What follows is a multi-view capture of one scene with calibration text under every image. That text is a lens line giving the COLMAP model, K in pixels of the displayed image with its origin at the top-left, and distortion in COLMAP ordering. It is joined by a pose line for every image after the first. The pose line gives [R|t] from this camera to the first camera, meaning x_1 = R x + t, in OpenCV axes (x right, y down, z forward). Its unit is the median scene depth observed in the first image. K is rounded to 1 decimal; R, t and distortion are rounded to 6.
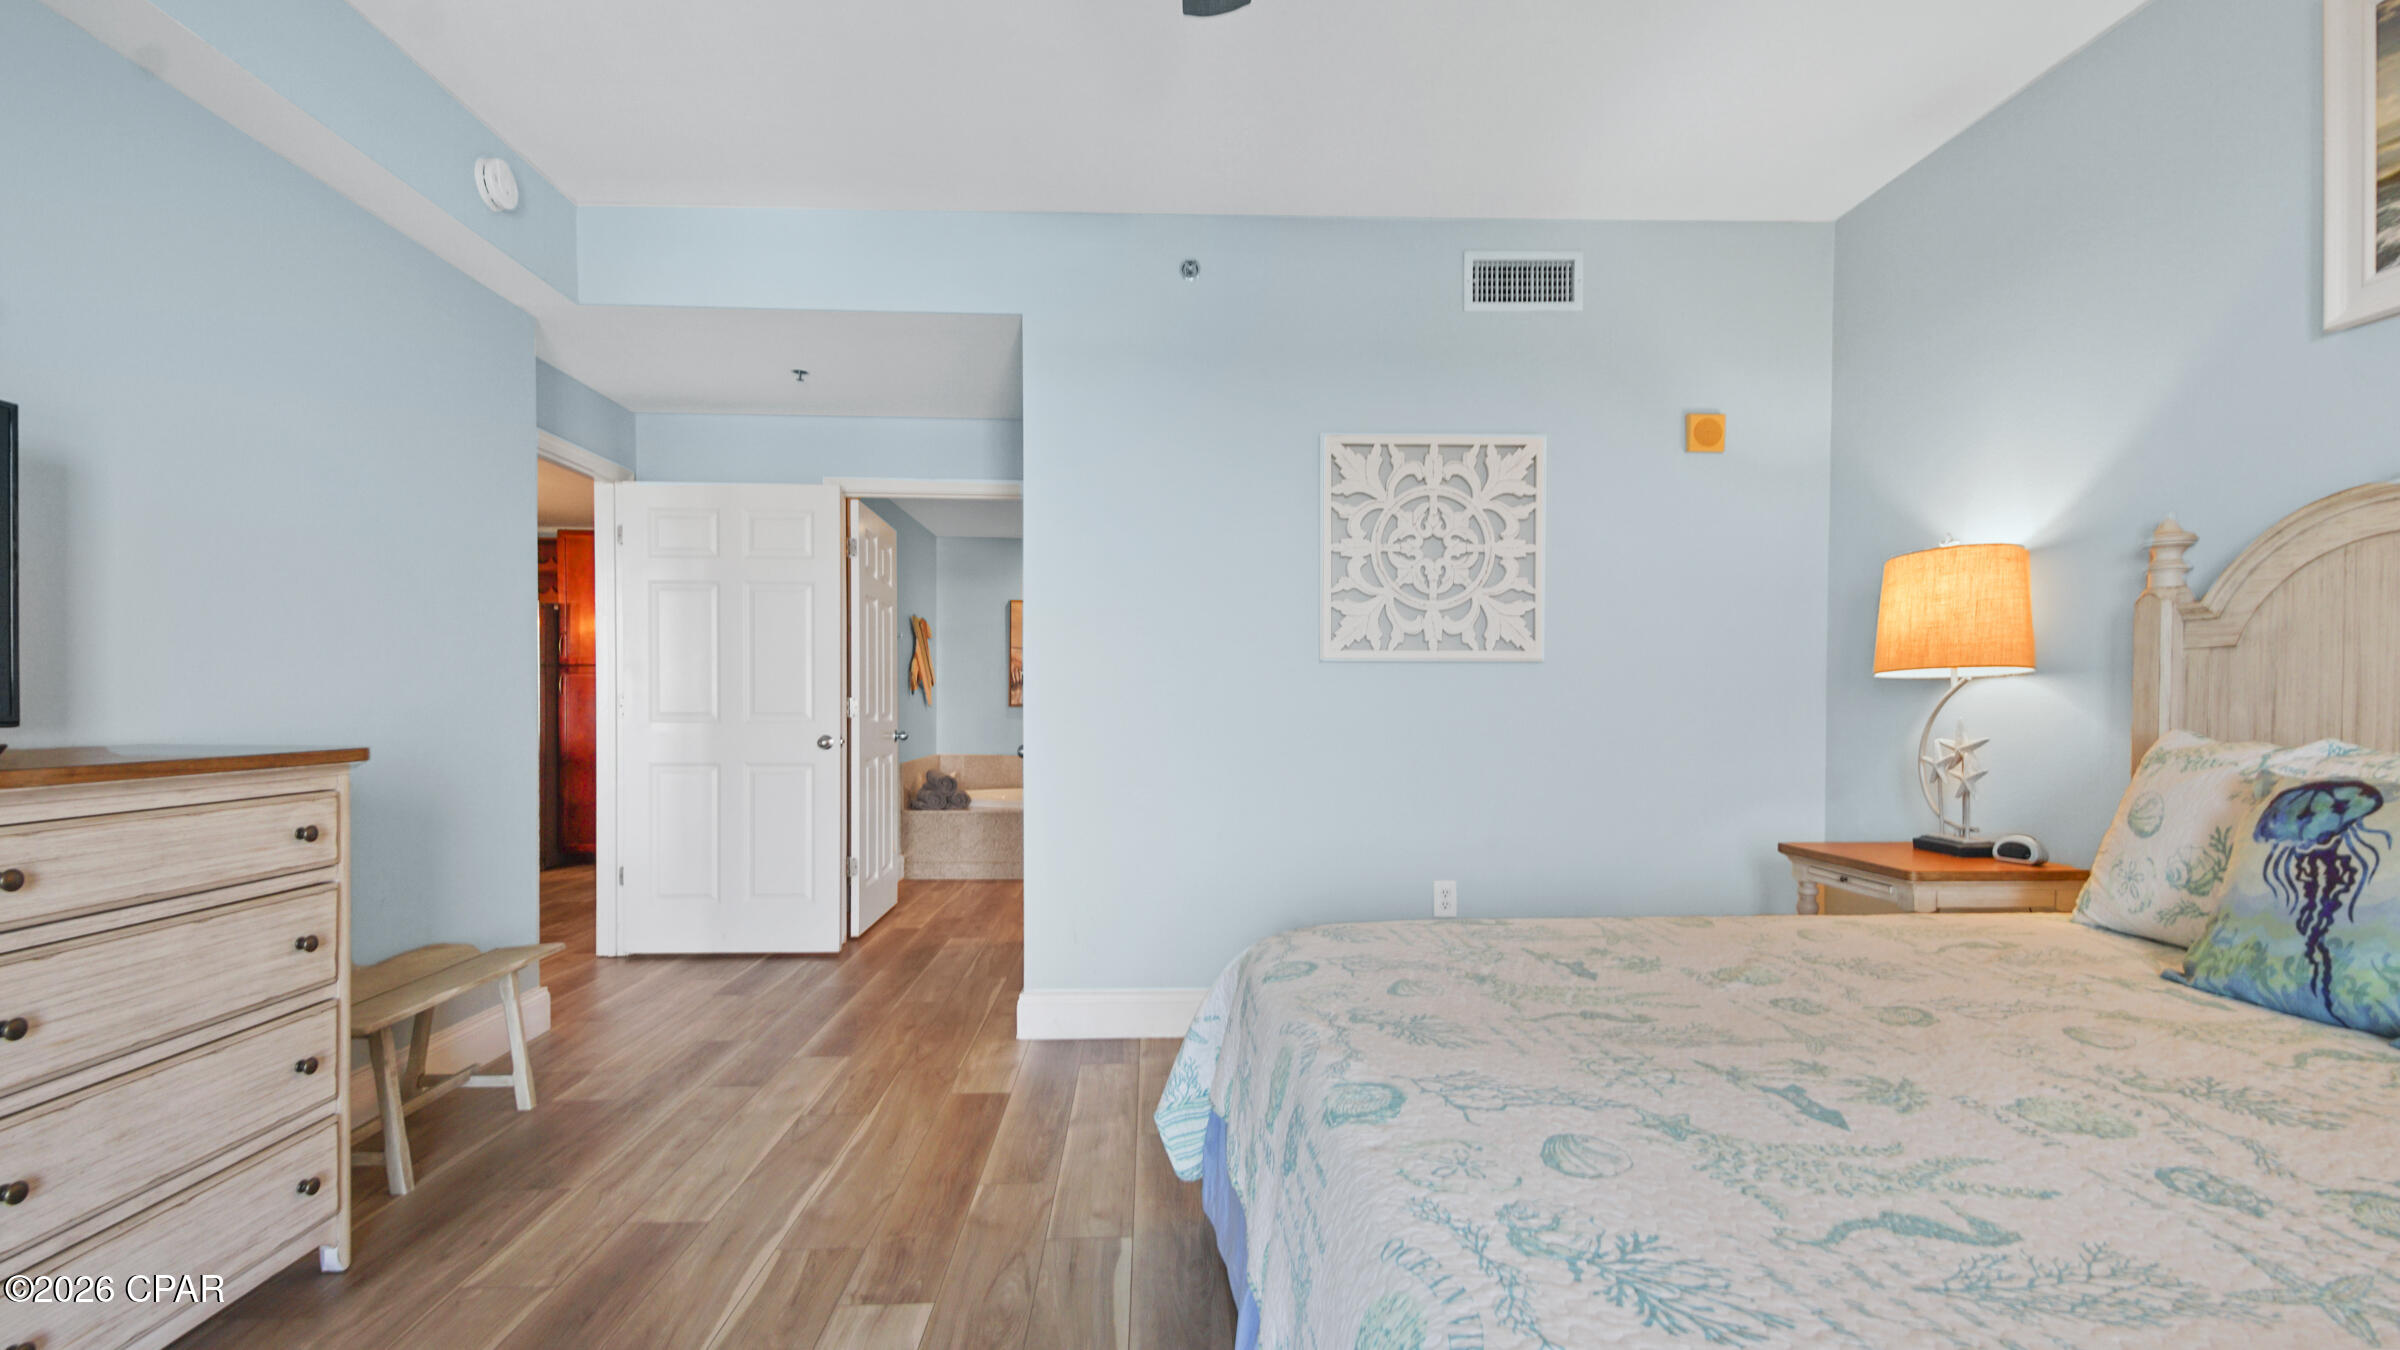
lens RADIAL K [[1068.8, 0, 1205.8], [0, 1068.8, 681.1], [0, 0, 1]] dist [0.038320, -0.023007]
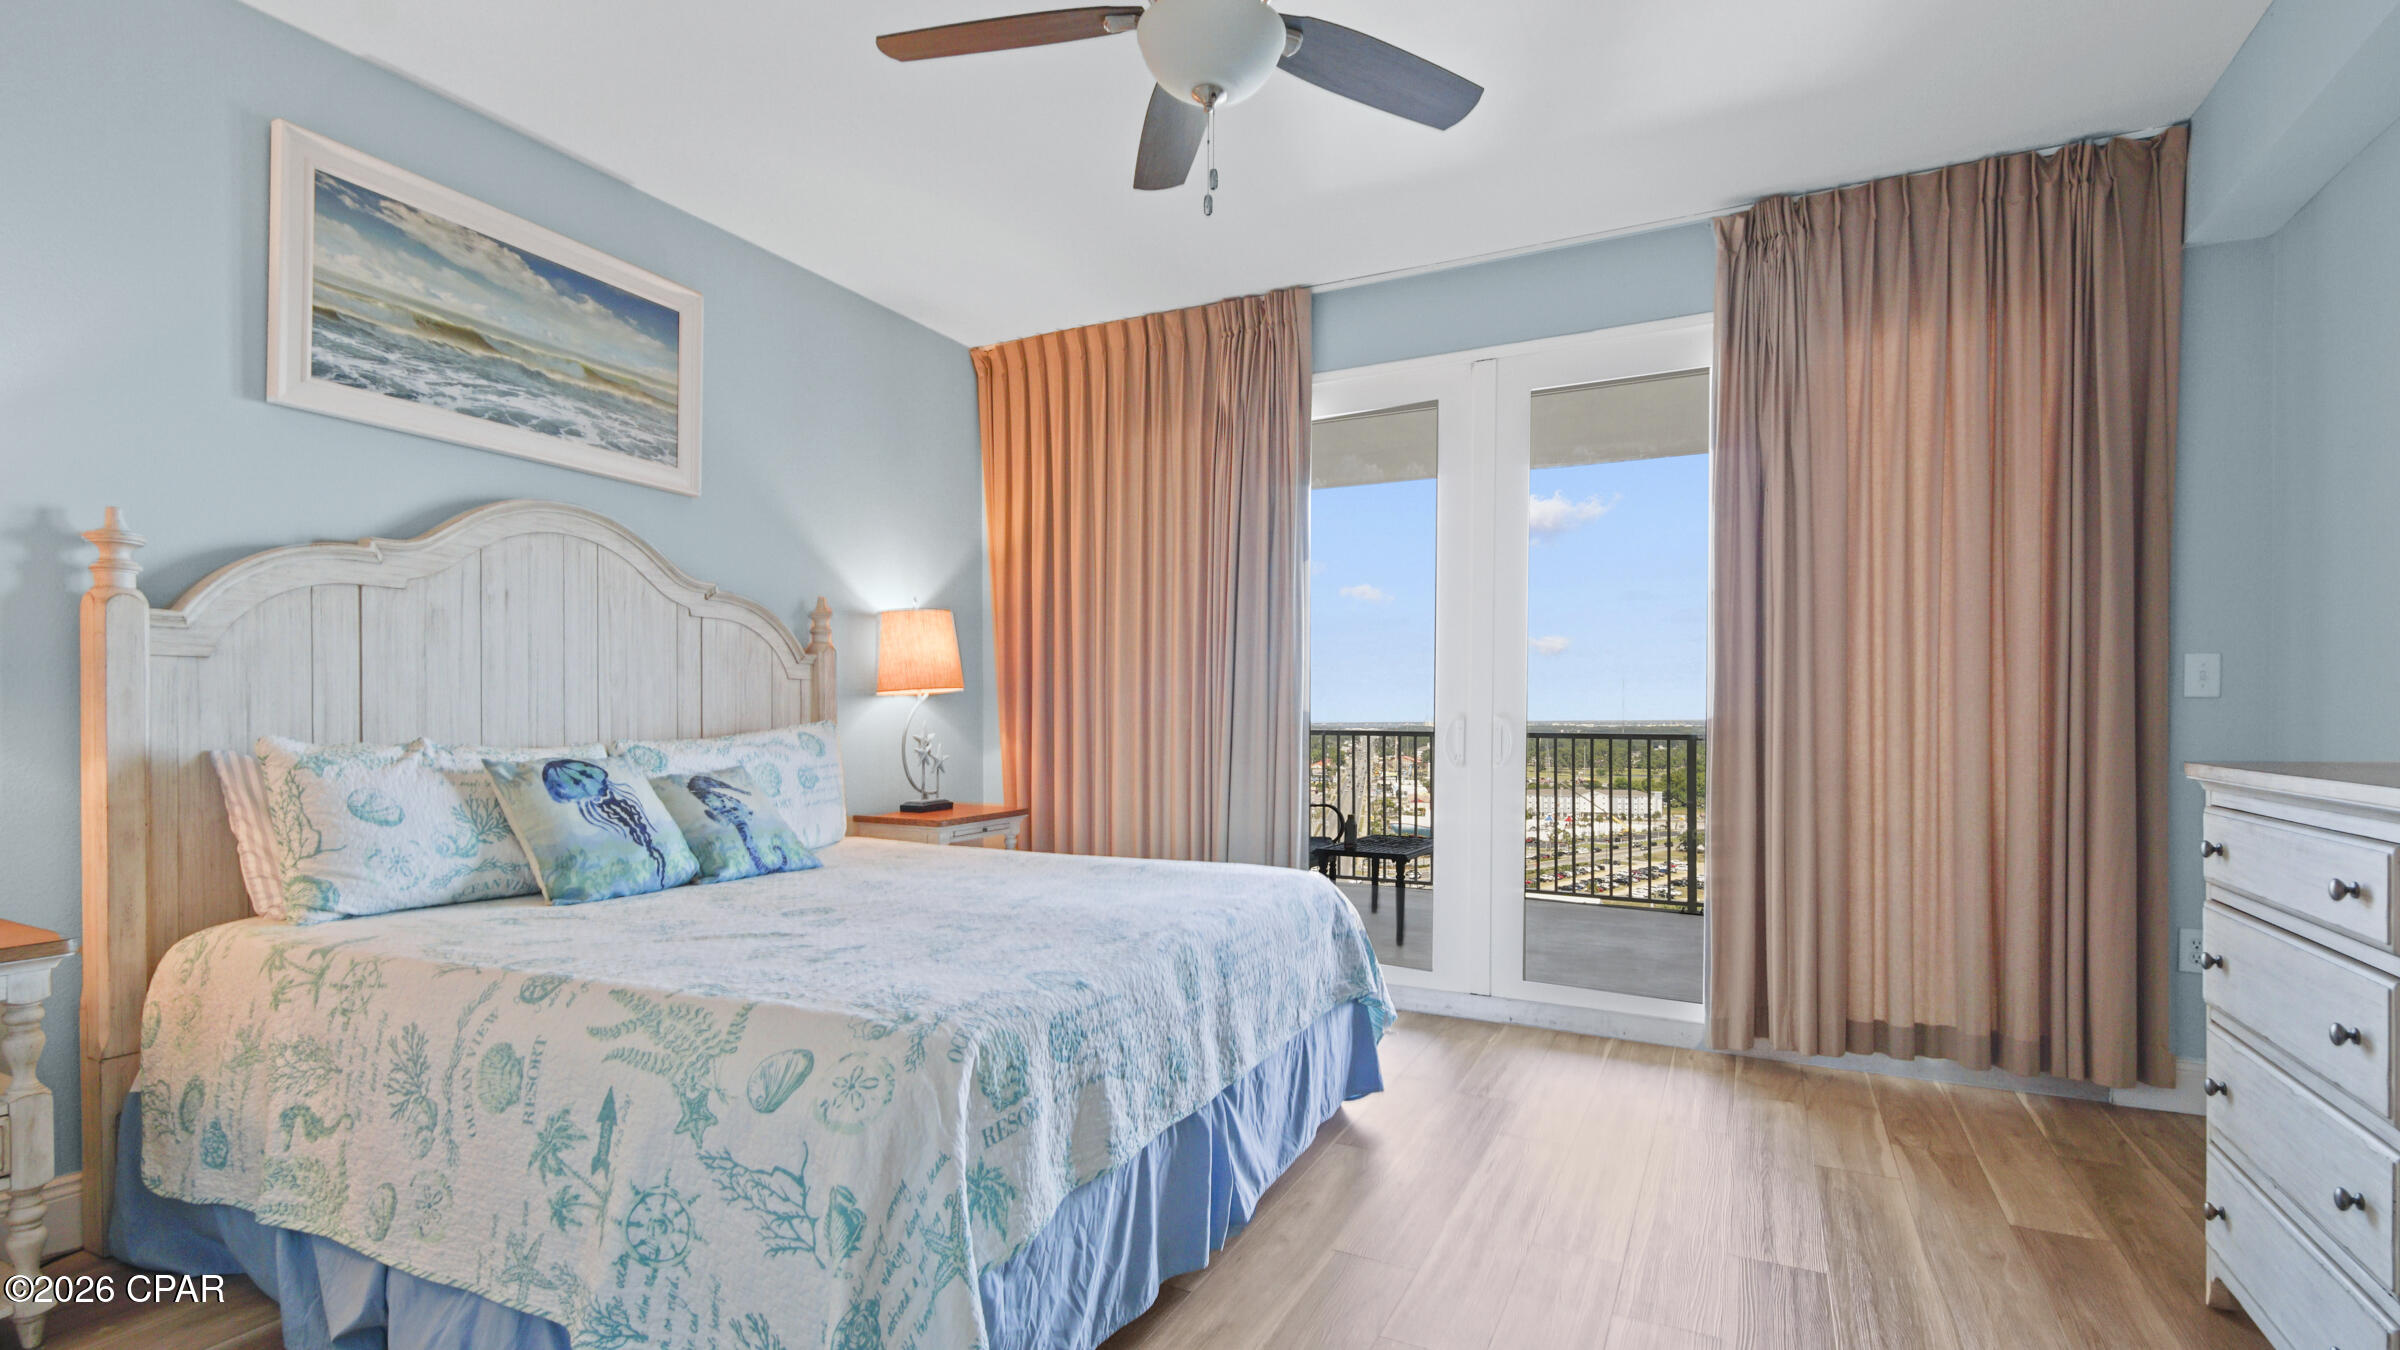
lens RADIAL K [[1118.8, 0, 1192.5], [0, 1118.8, 719.5], [0, 0, 1]] dist [0.044184, -0.027261]
pose [[-0.865085, -0.000058, 0.501626, -0.463368], [-0.008281, 0.999865, -0.014165, 0.037588], [-0.501557, -0.016408, -0.864969, 1.539769]]
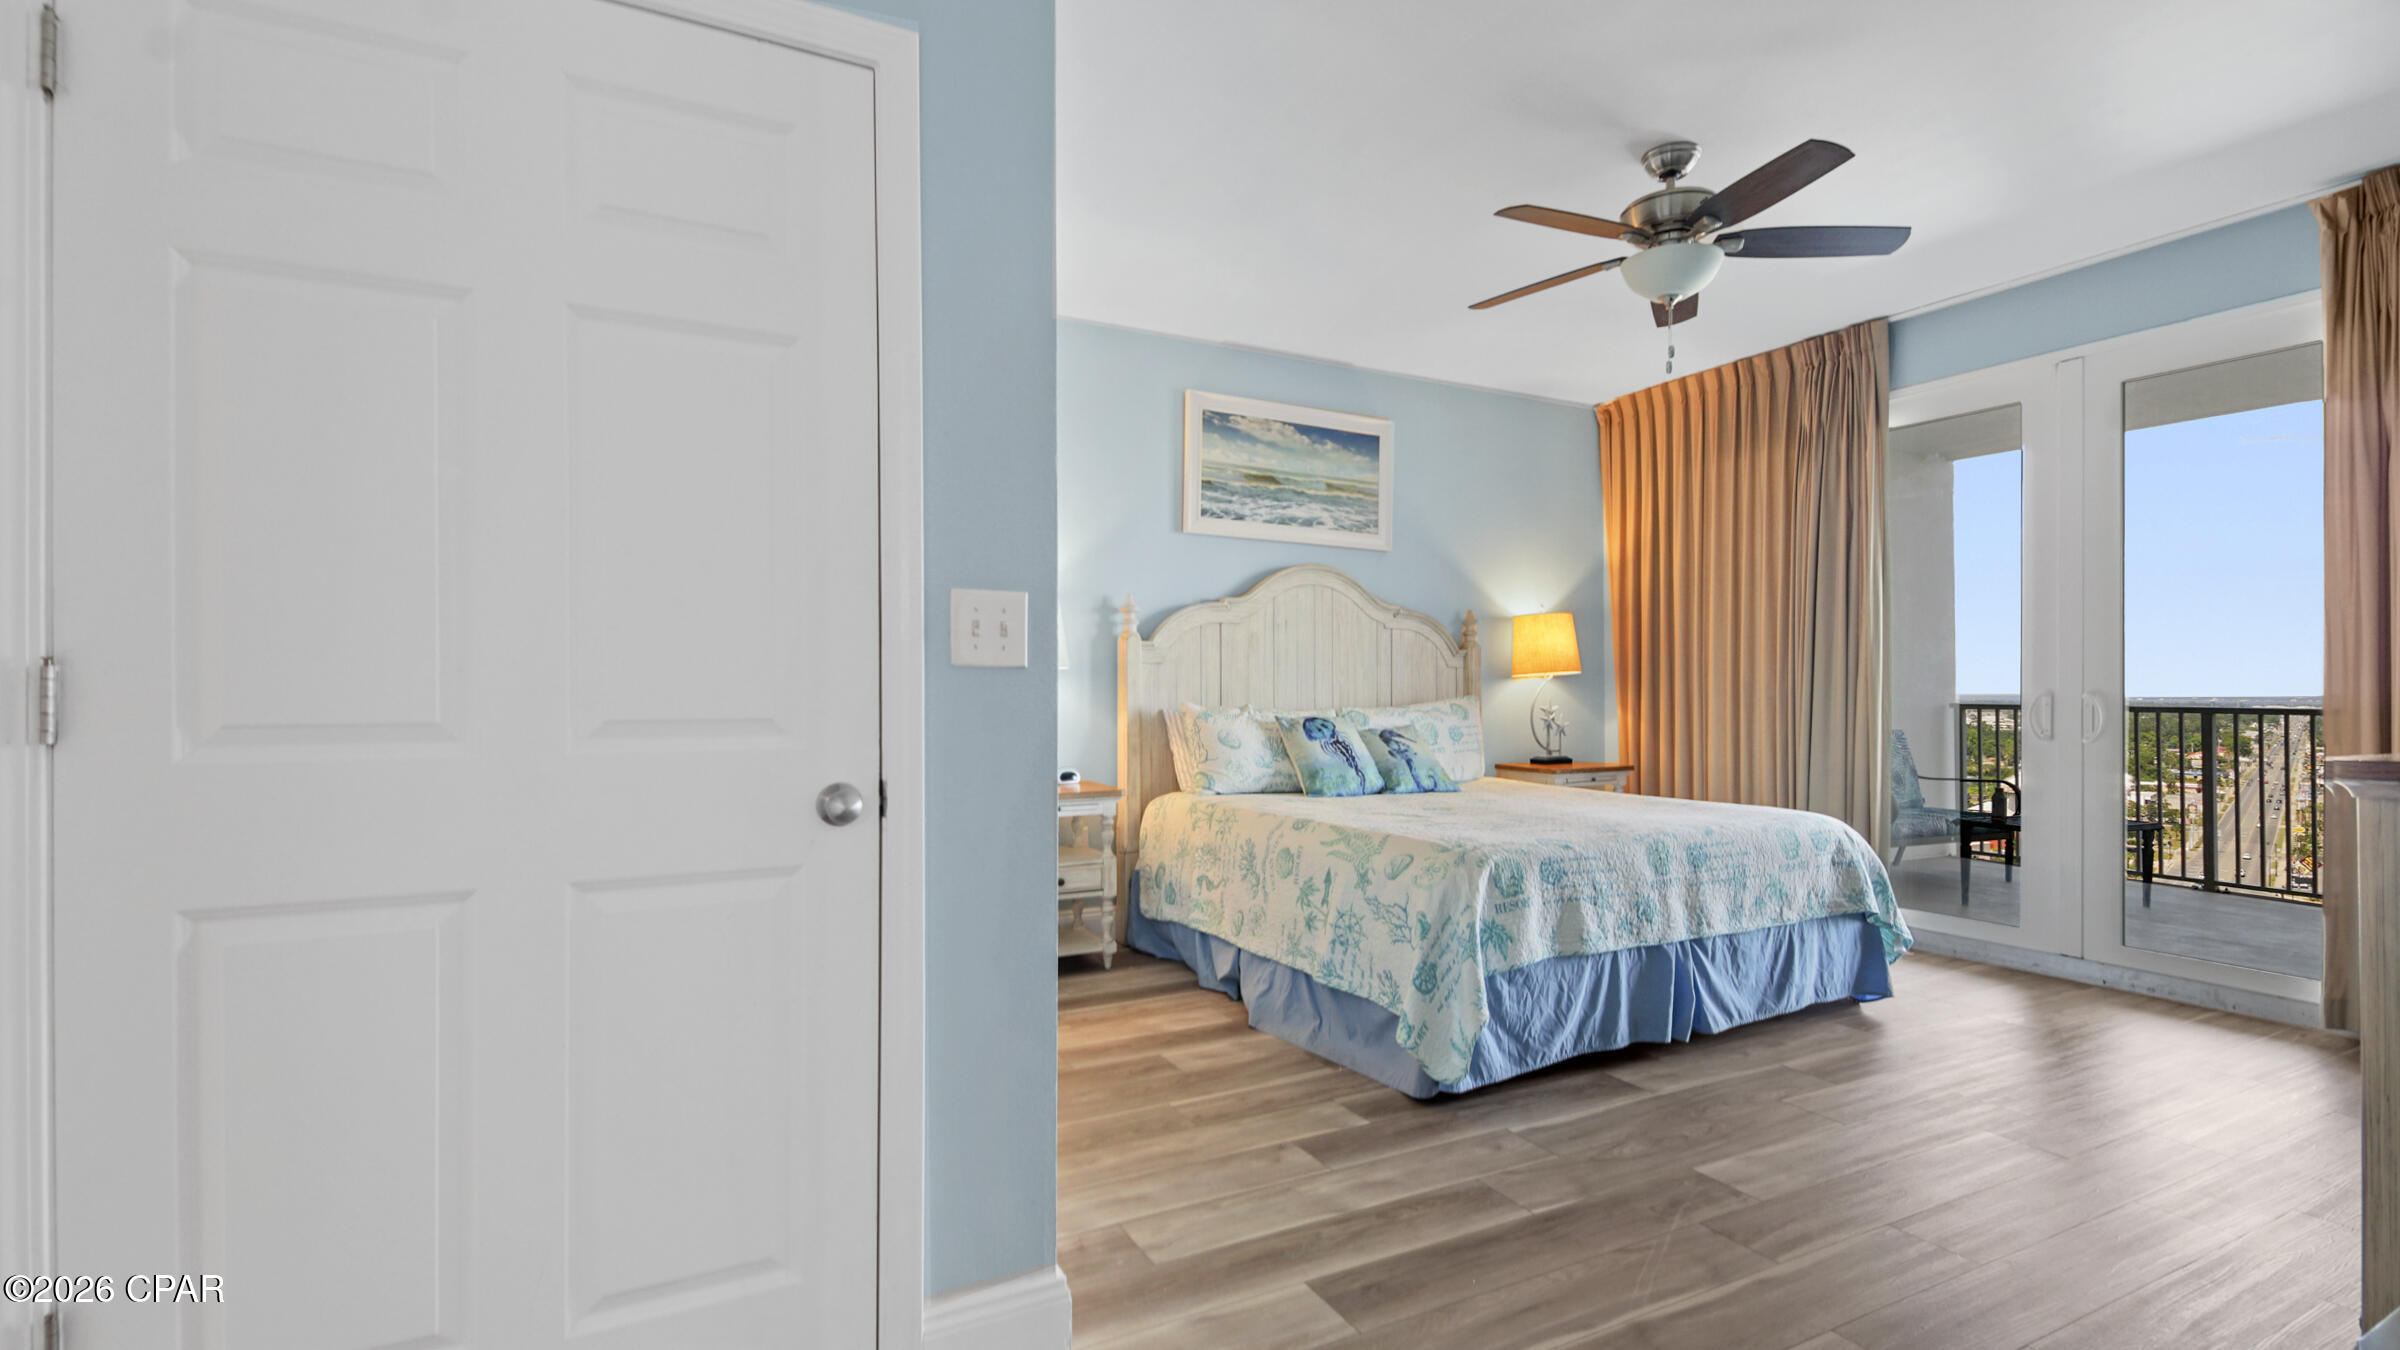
lens RADIAL K [[1068.8, 0, 1205.8], [0, 1068.8, 681.1], [0, 0, 1]] dist [0.038320, -0.023007]
pose [[-0.415970, 0.011093, 0.909311, -1.062606], [-0.017115, 0.999653, -0.020024, 0.045385], [-0.909217, -0.023892, -0.415635, 1.874772]]
